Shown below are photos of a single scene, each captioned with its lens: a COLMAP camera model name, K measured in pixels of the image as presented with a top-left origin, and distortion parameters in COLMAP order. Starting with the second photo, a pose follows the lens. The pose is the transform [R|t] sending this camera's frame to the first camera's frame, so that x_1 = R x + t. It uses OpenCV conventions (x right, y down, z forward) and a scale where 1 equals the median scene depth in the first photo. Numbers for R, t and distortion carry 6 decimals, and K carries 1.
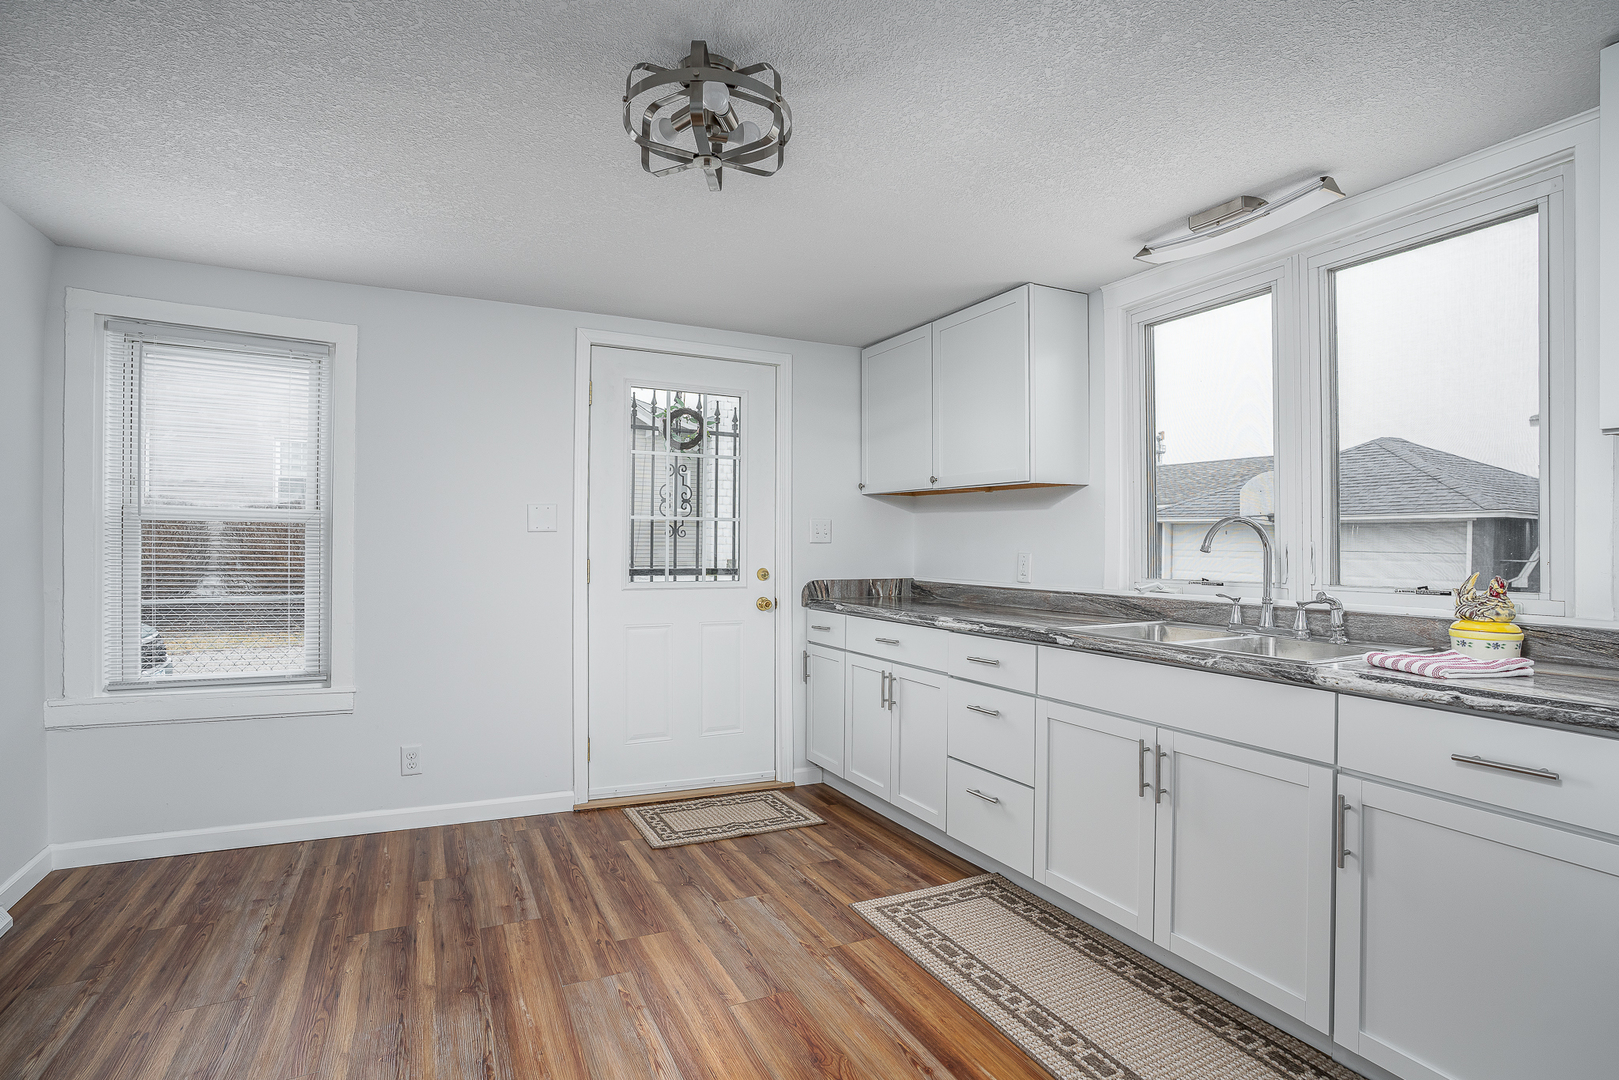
lens RADIAL K [[777.6, 0, 809.5], [0, 777.6, 540.0], [0, 0, 1]] dist [-0.075153, 0.030812]
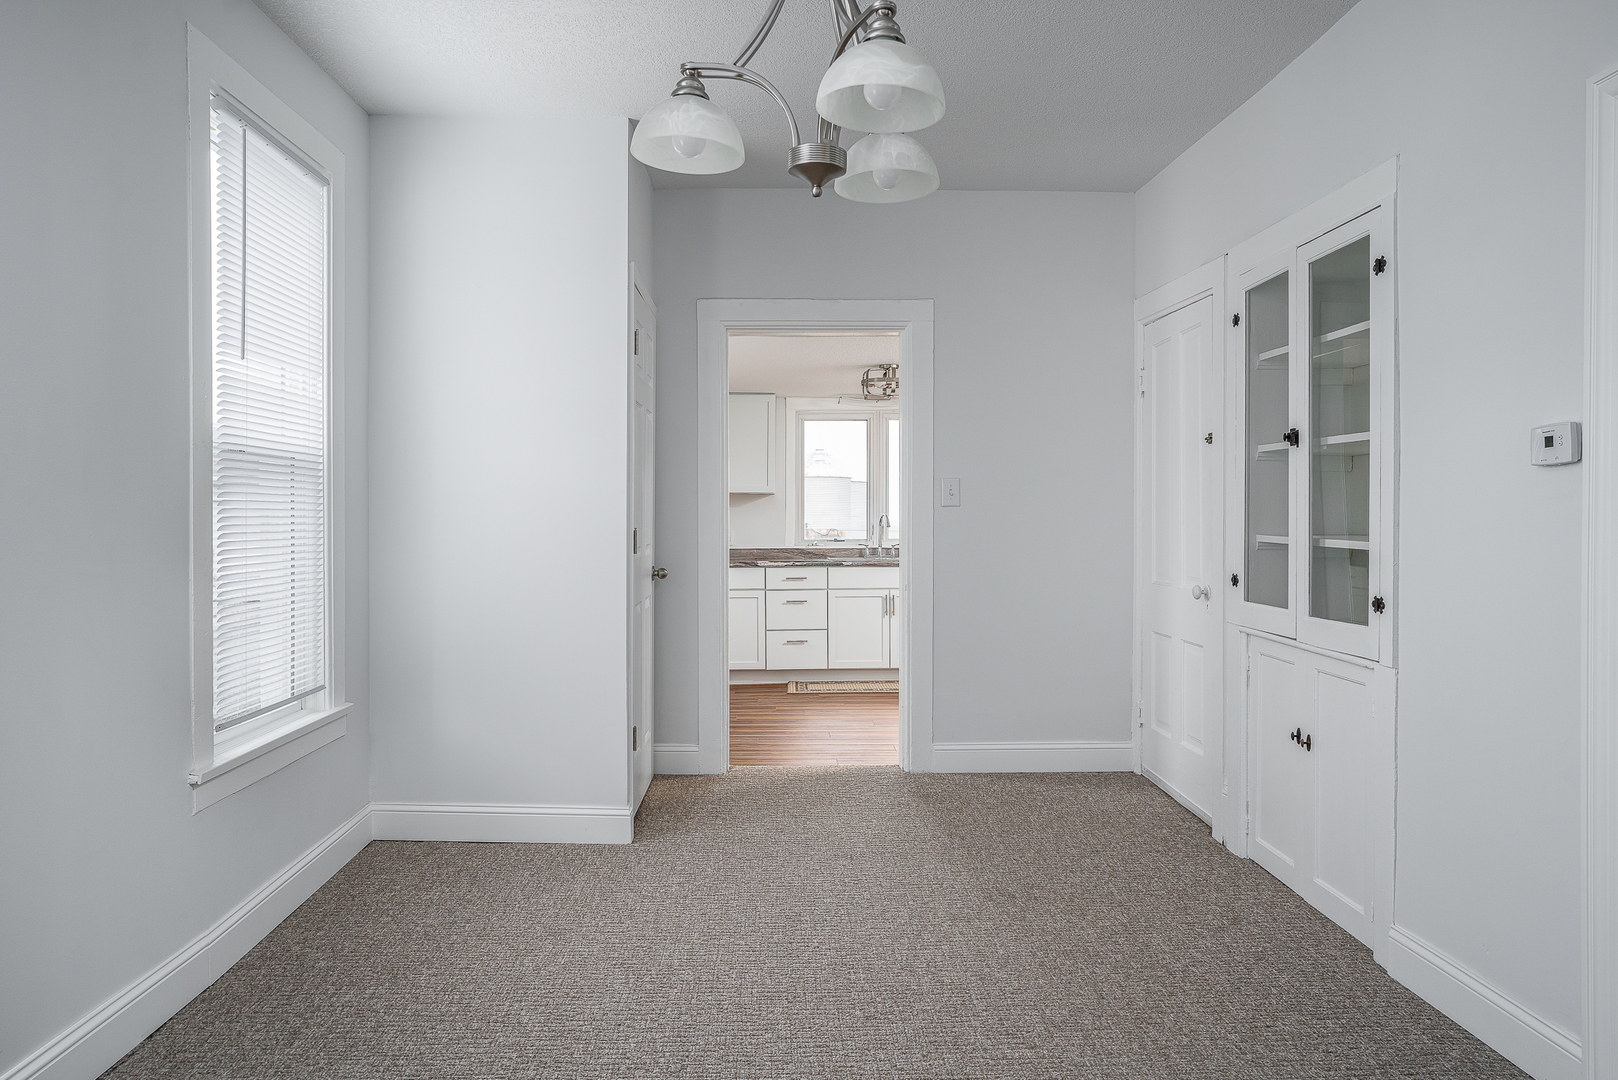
lens RADIAL K [[1120.1, 0, 809.0], [0, 1120.1, 540.0], [0, 0, 1]] dist [0.000133, -0.000014]
pose [[0.419527, -0.018930, 0.907546, -2.813038], [-0.003706, 0.999738, 0.022566, -0.024827], [-0.907735, -0.012830, 0.419347, -0.373928]]
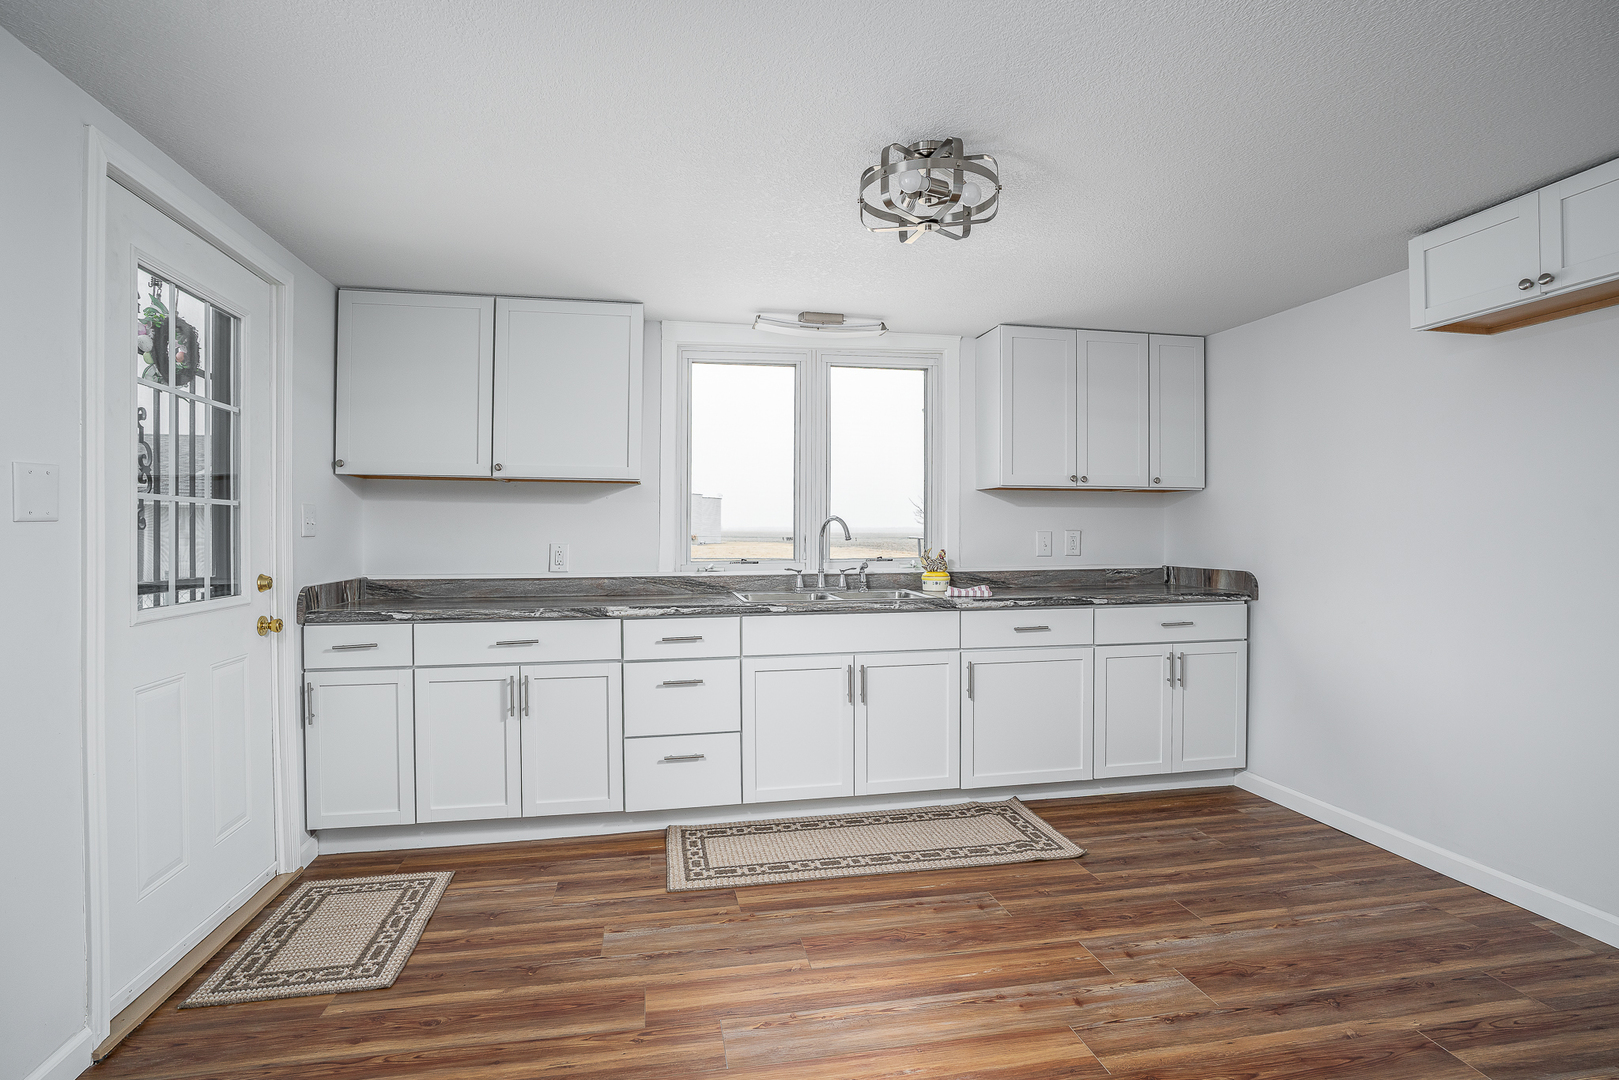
lens RADIAL K [[788.6, 0, 790.2], [0, 788.6, 531.1], [0, 0, 1]] dist [-0.078615, 0.031403]
pose [[0.278971, -0.006854, 0.960275, -0.908731], [-0.001562, 0.999970, 0.007591, -0.012676], [-0.960298, -0.003618, 0.278952, 0.566502]]
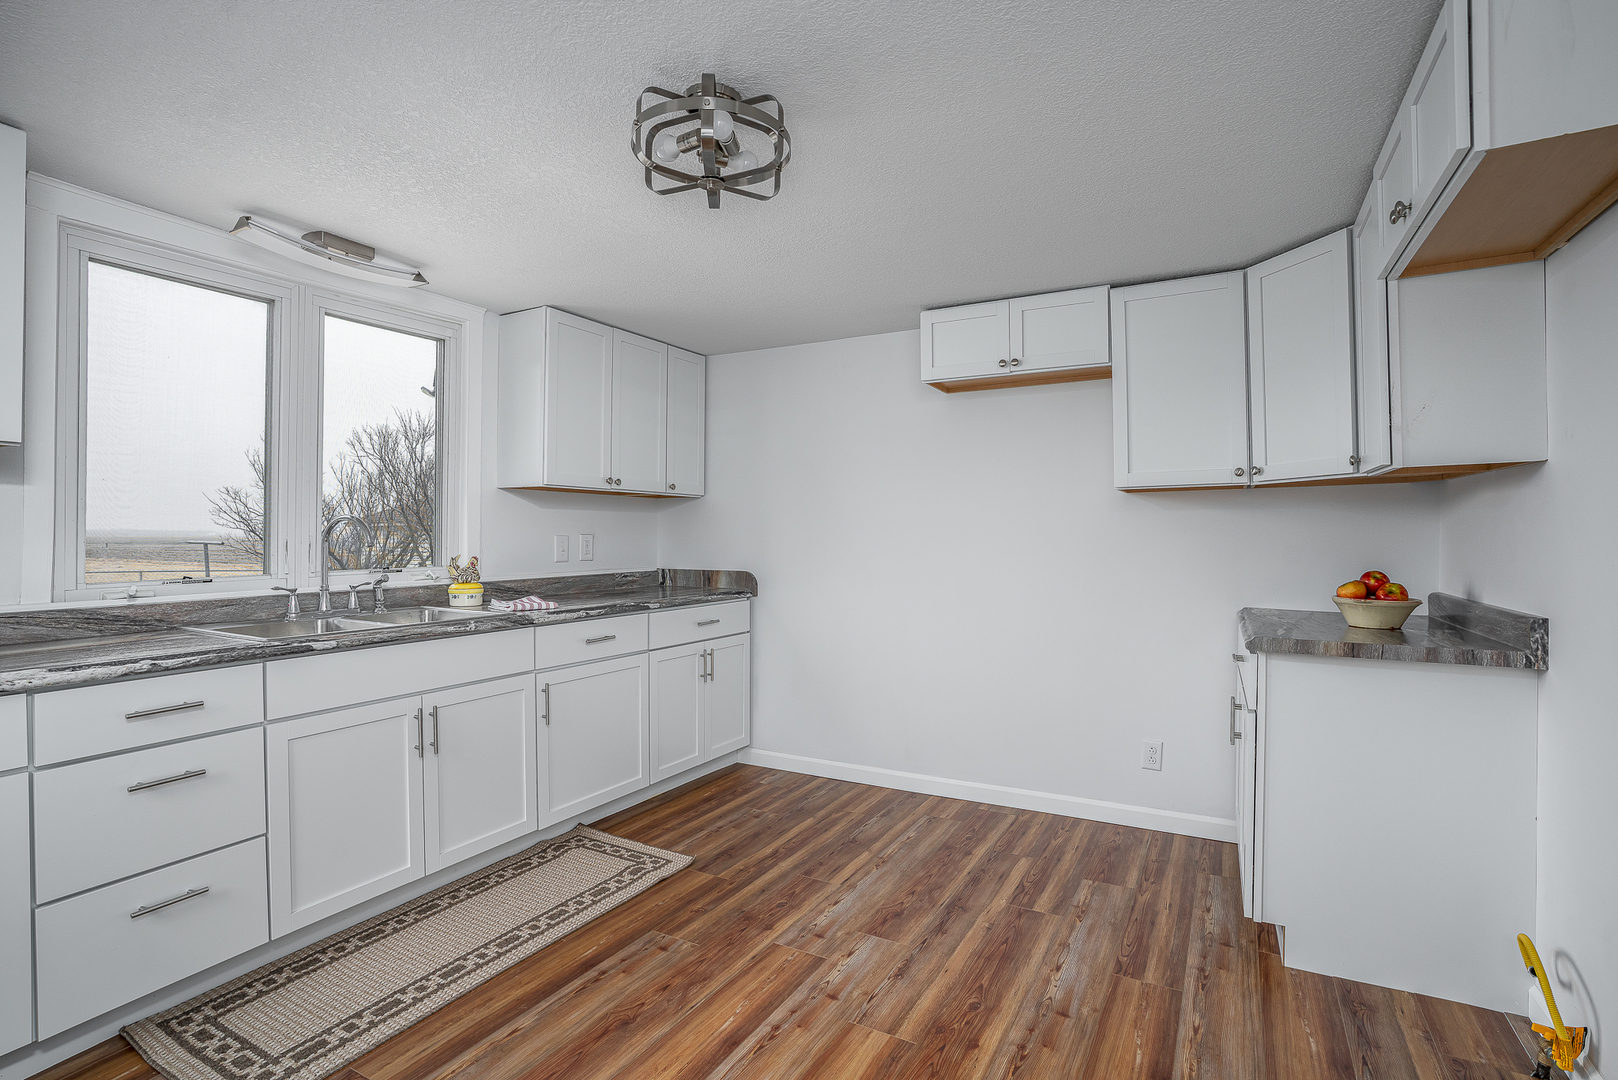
lens RADIAL K [[777.1, 0, 809.0], [0, 777.1, 540.0], [0, 0, 1]] dist [-0.075153, 0.030812]
pose [[-0.567429, -0.011672, 0.823339, -0.710216], [-0.008387, 0.999930, 0.008395, -0.008213], [-0.823379, -0.002142, -0.567487, 0.975176]]
